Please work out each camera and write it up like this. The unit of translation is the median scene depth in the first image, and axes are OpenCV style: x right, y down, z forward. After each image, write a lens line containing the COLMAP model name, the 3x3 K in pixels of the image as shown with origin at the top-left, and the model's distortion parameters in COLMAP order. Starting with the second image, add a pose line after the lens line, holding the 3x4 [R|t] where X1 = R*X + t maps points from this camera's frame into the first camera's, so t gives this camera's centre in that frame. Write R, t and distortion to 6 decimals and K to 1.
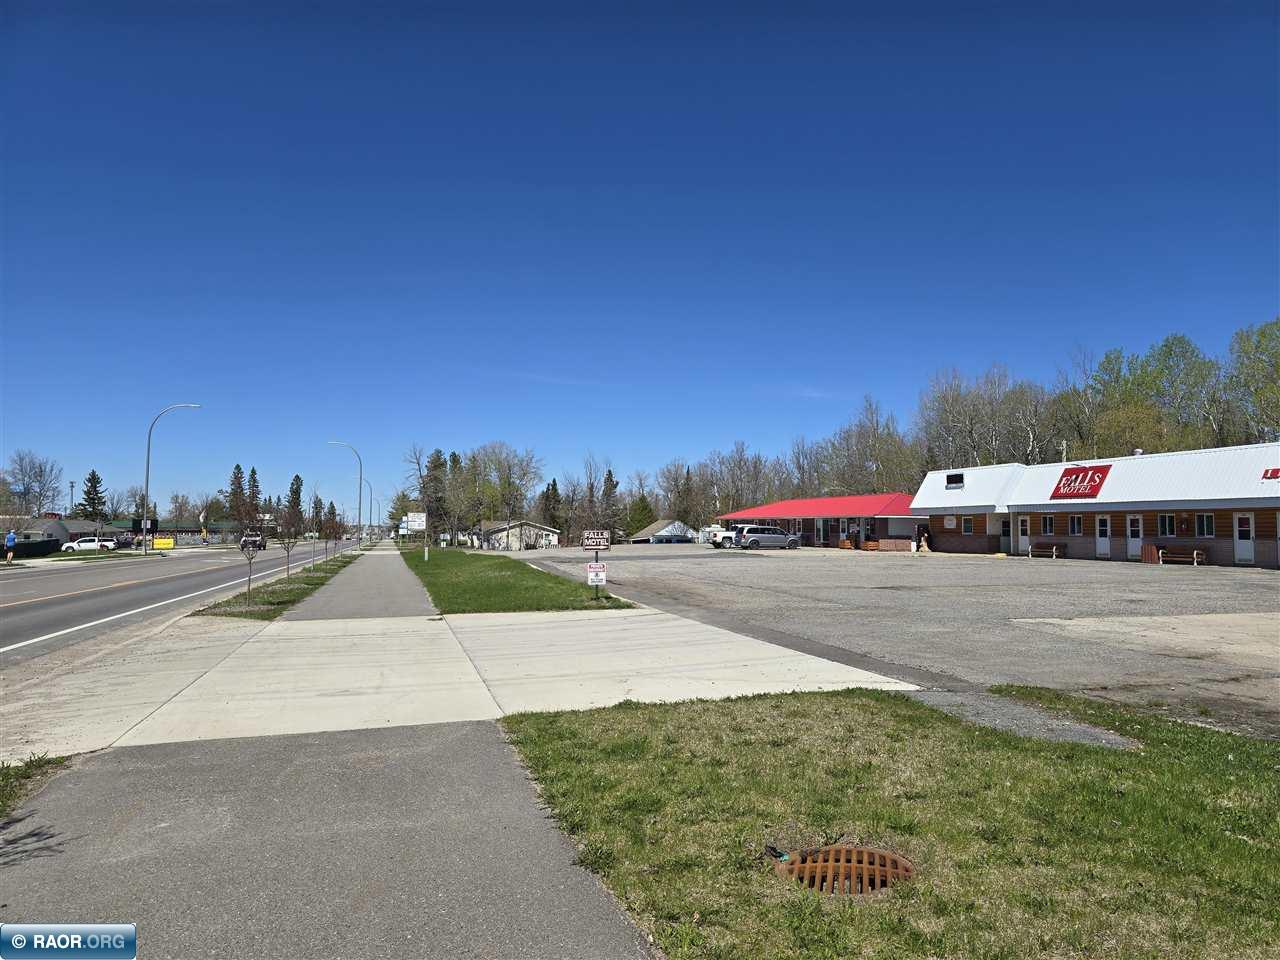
lens RADIAL K [[855.3, 0, 636.5], [0, 855.3, 476.0], [0, 0, 1]] dist [0.066794, -0.056225]
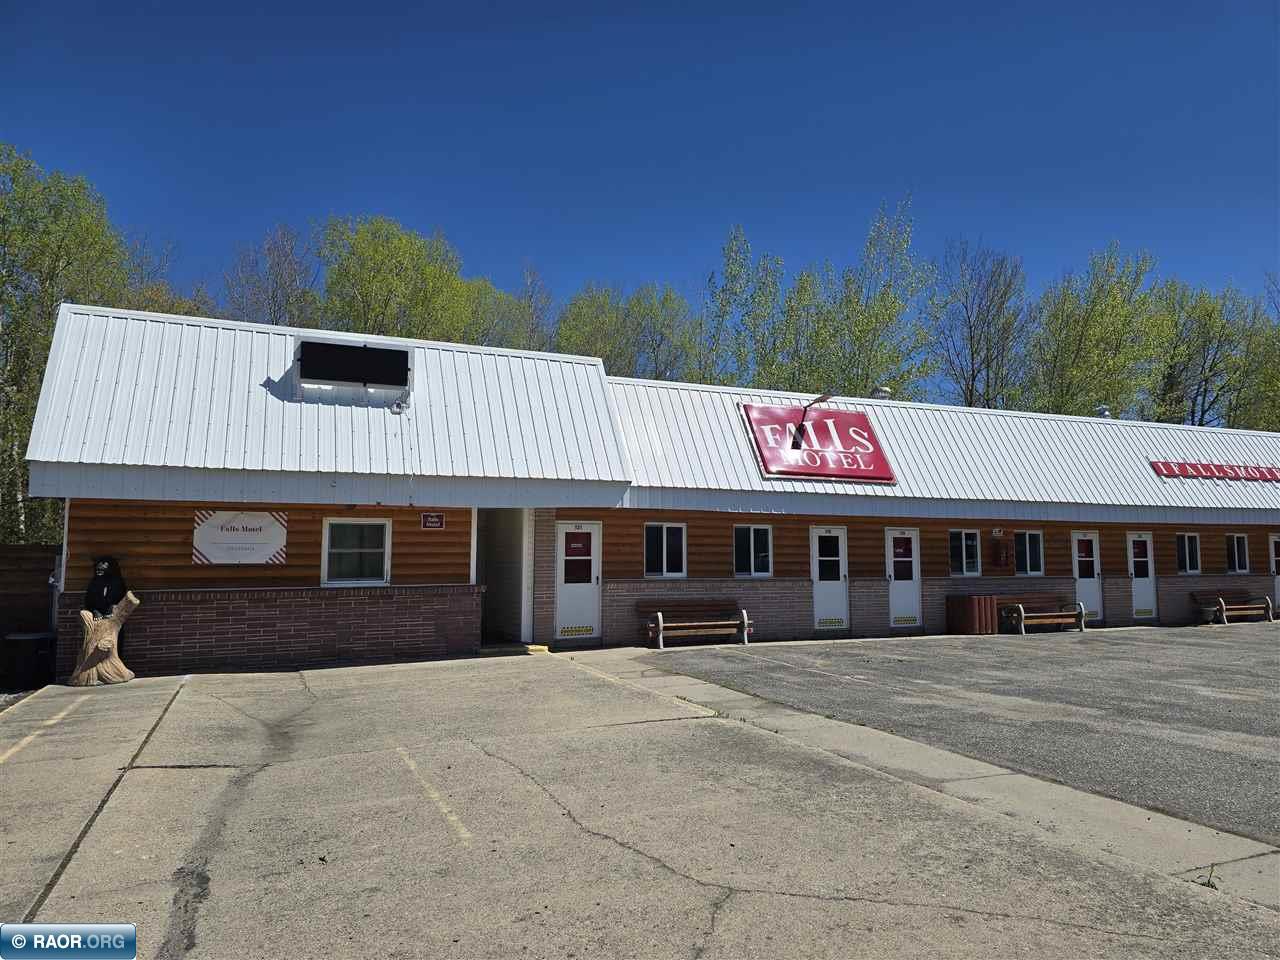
lens RADIAL K [[855.3, 0, 641.8], [0, 855.3, 475.5], [0, 0, 1]] dist [0.066794, -0.056225]
pose [[-0.143063, 0.094295, 0.985211, 0.123472], [-0.055859, 0.993095, -0.103161, 0.060763], [-0.988136, -0.069792, -0.136808, 1.021668]]
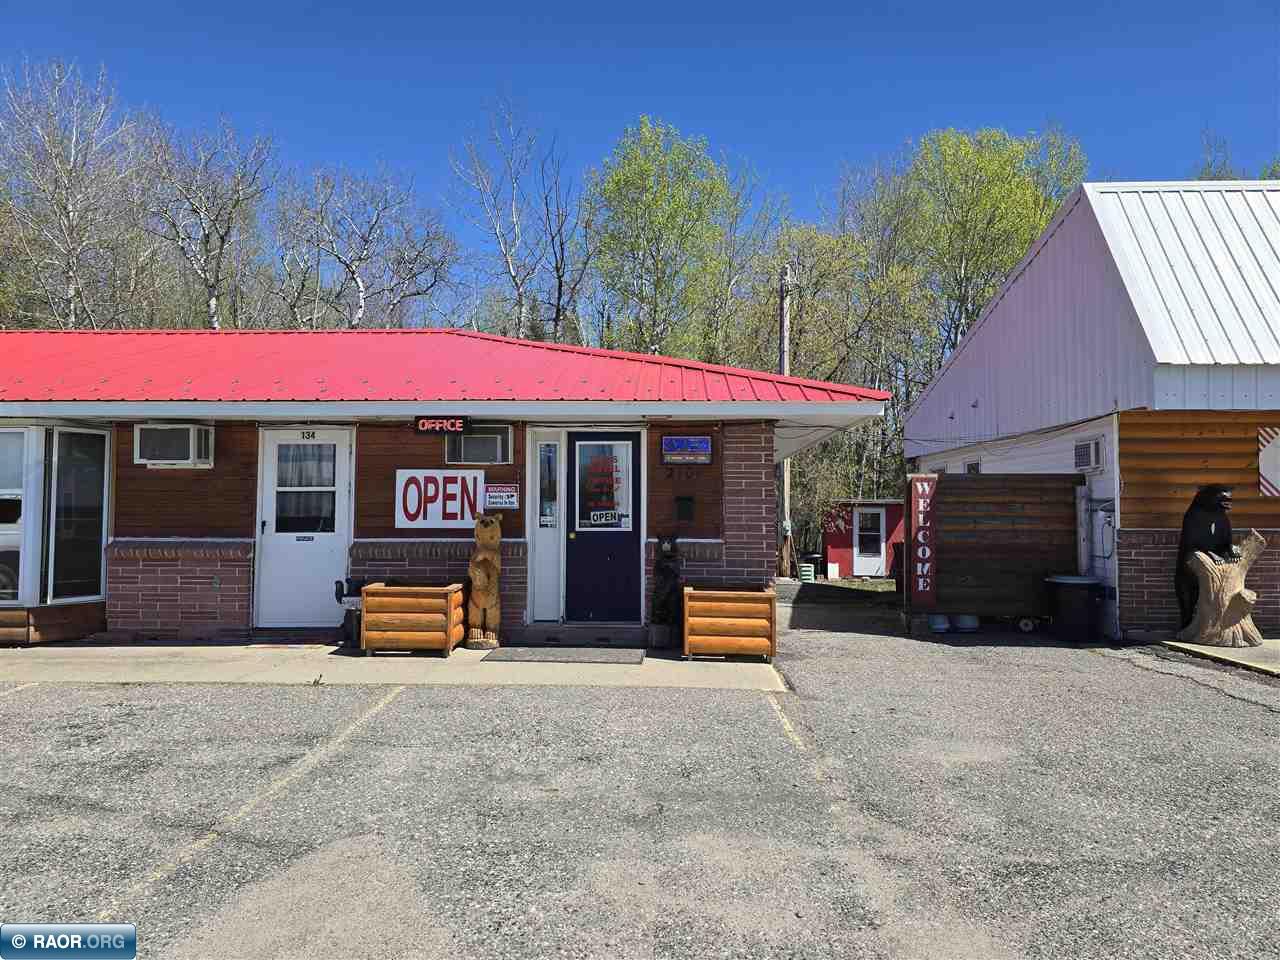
lens RADIAL K [[855.3, 0, 633.7], [0, 855.3, 471.5], [0, 0, 1]] dist [0.066794, -0.056225]
pose [[0.309338, 0.036058, 0.950268, 0.162475], [-0.056923, 0.998191, -0.019347, 0.074188], [-0.949247, -0.048107, 0.310831, 1.191666]]
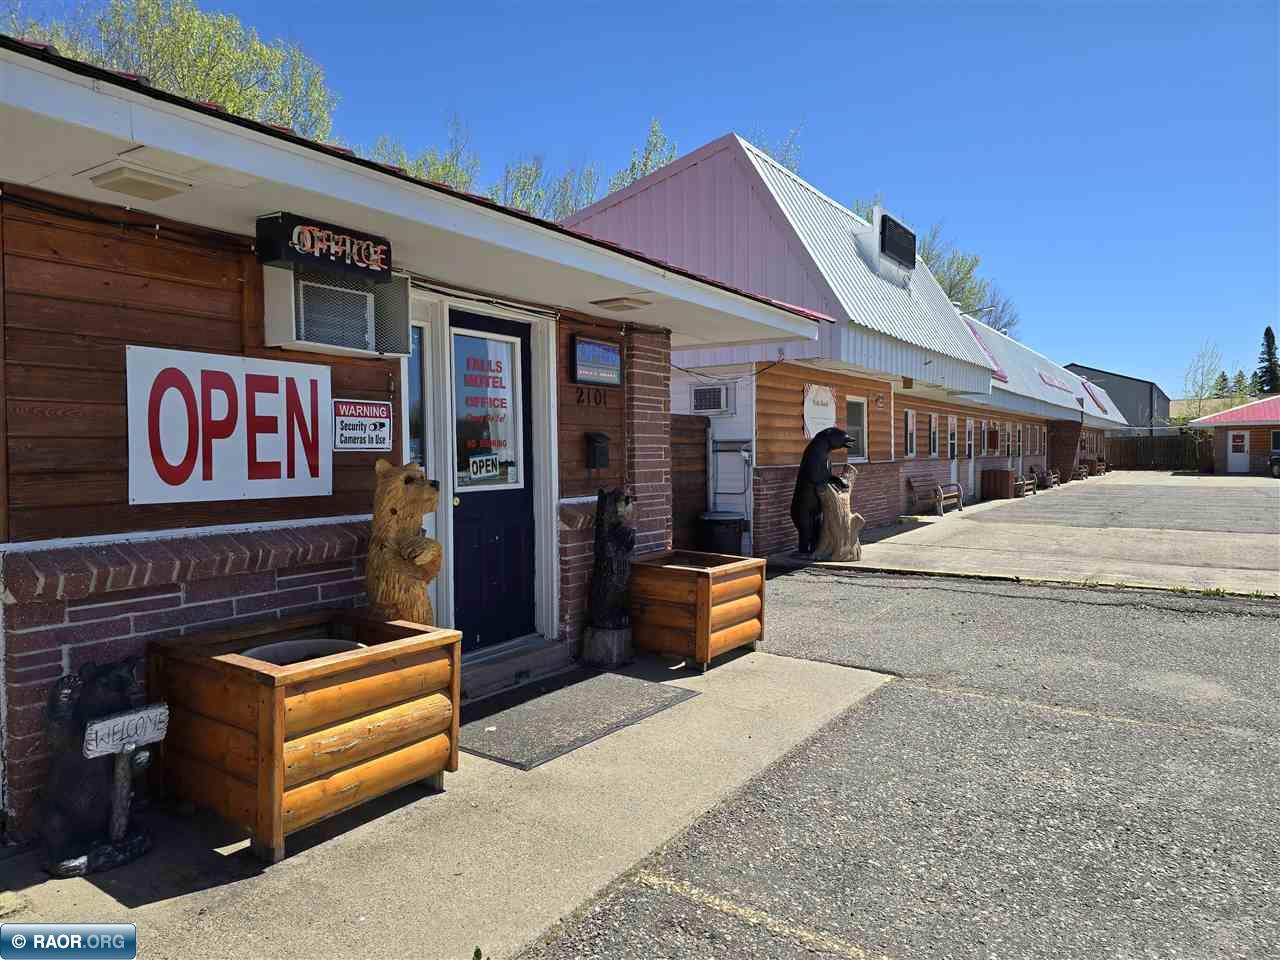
lens RADIAL K [[855.3, 0, 636.2], [0, 855.3, 474.4], [0, 0, 1]] dist [0.066794, -0.056225]
pose [[-0.657213, -0.019130, 0.753462, 0.245201], [-0.040549, 0.999127, -0.010002, 0.082325], [-0.752613, -0.037126, -0.657415, 1.312720]]
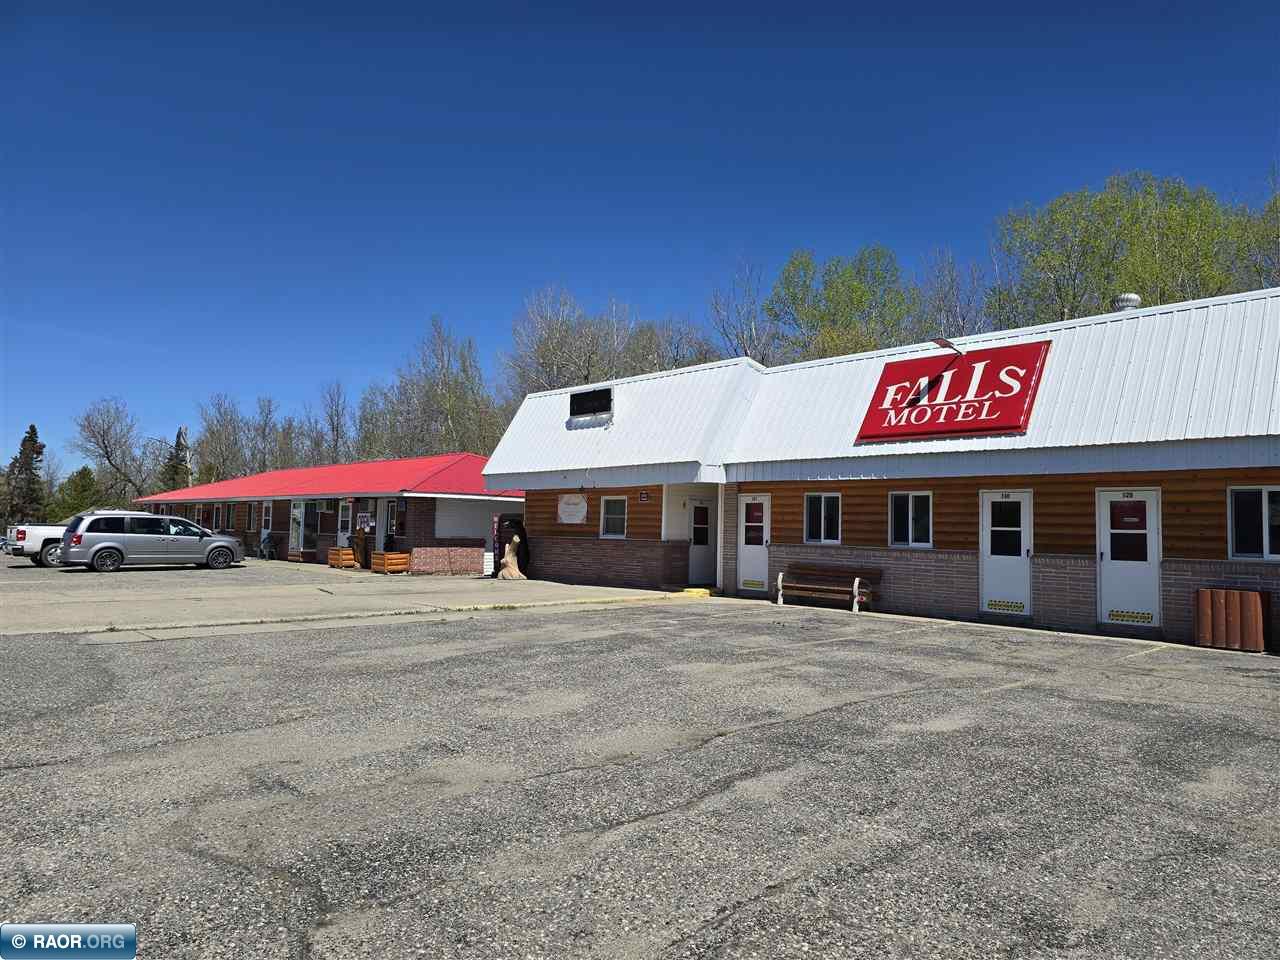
lens RADIAL K [[855.3, 0, 646.8], [0, 855.3, 466.5], [0, 0, 1]] dist [0.066794, -0.056225]
pose [[0.886805, 0.044419, 0.460004, 0.224280], [-0.042155, 0.998995, -0.015198, 0.041577], [-0.460217, -0.005914, 0.887787, 0.676892]]
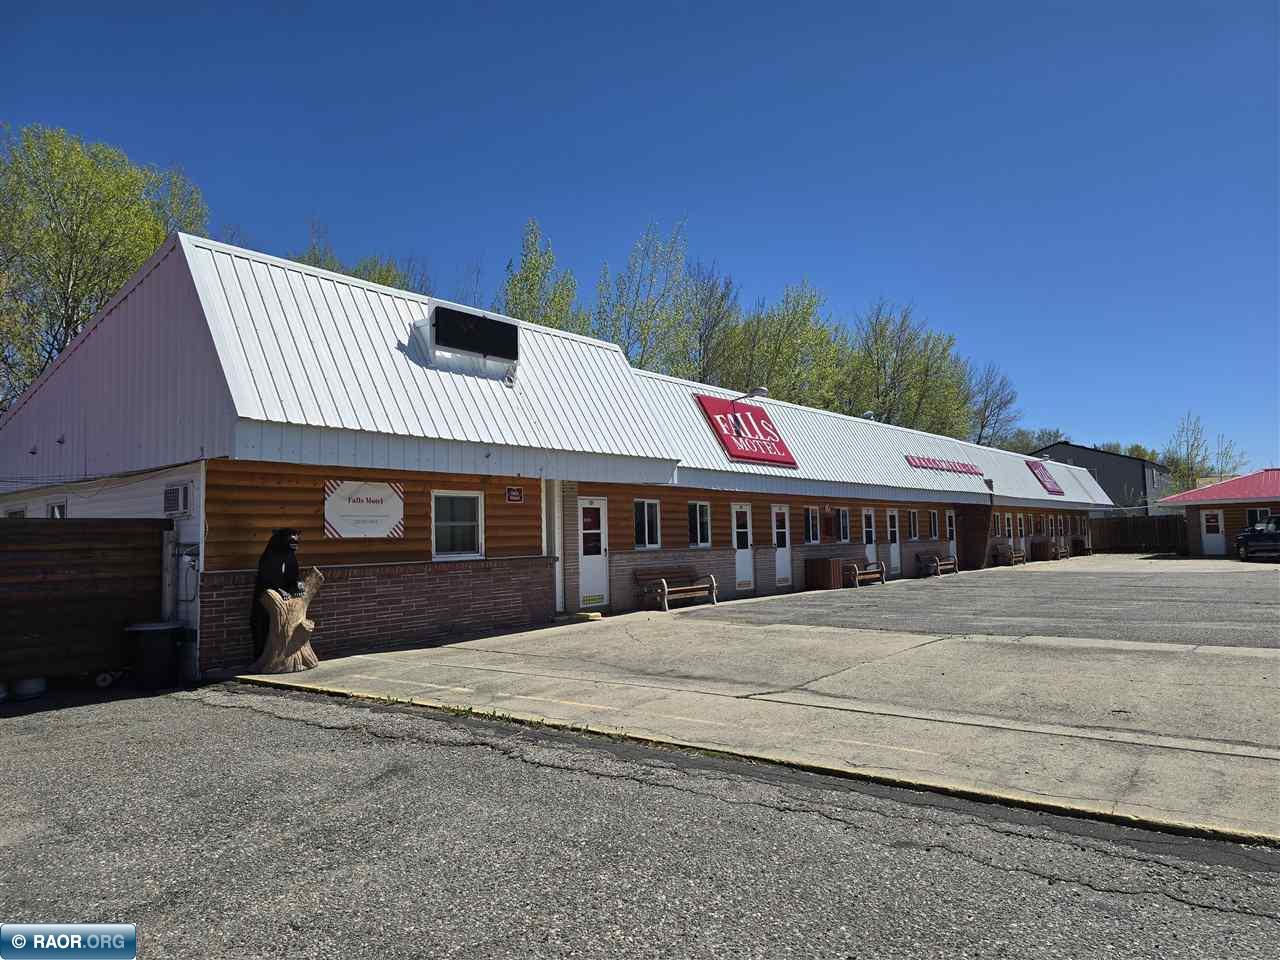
lens RADIAL K [[855.3, 0, 641.2], [0, 855.3, 476.8], [0, 0, 1]] dist [0.066794, -0.056225]
pose [[-0.588869, 0.068357, 0.805332, 0.158265], [-0.027334, 0.994163, -0.104372, 0.073227], [-0.807766, -0.083475, -0.583563, 1.185017]]
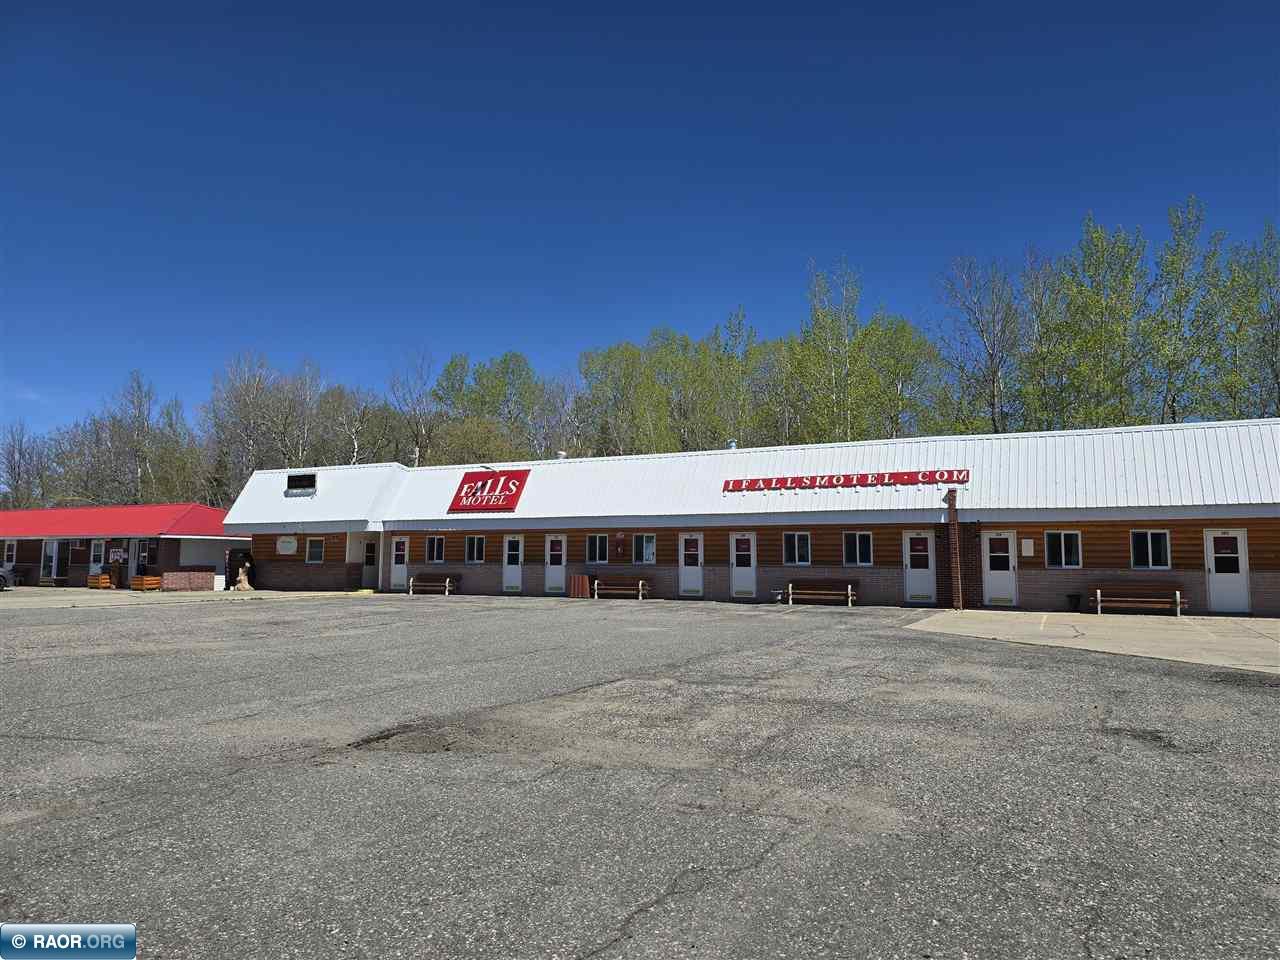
lens RADIAL K [[832.2, 0, 672.8], [0, 832.2, 473.0], [0, 0, 1]] dist [0.001550, -0.014194]
pose [[0.646889, 0.068941, 0.759461, 0.063171], [-0.041257, 0.997611, -0.055418, 0.022399], [-0.761467, 0.004516, 0.648188, 0.375828]]
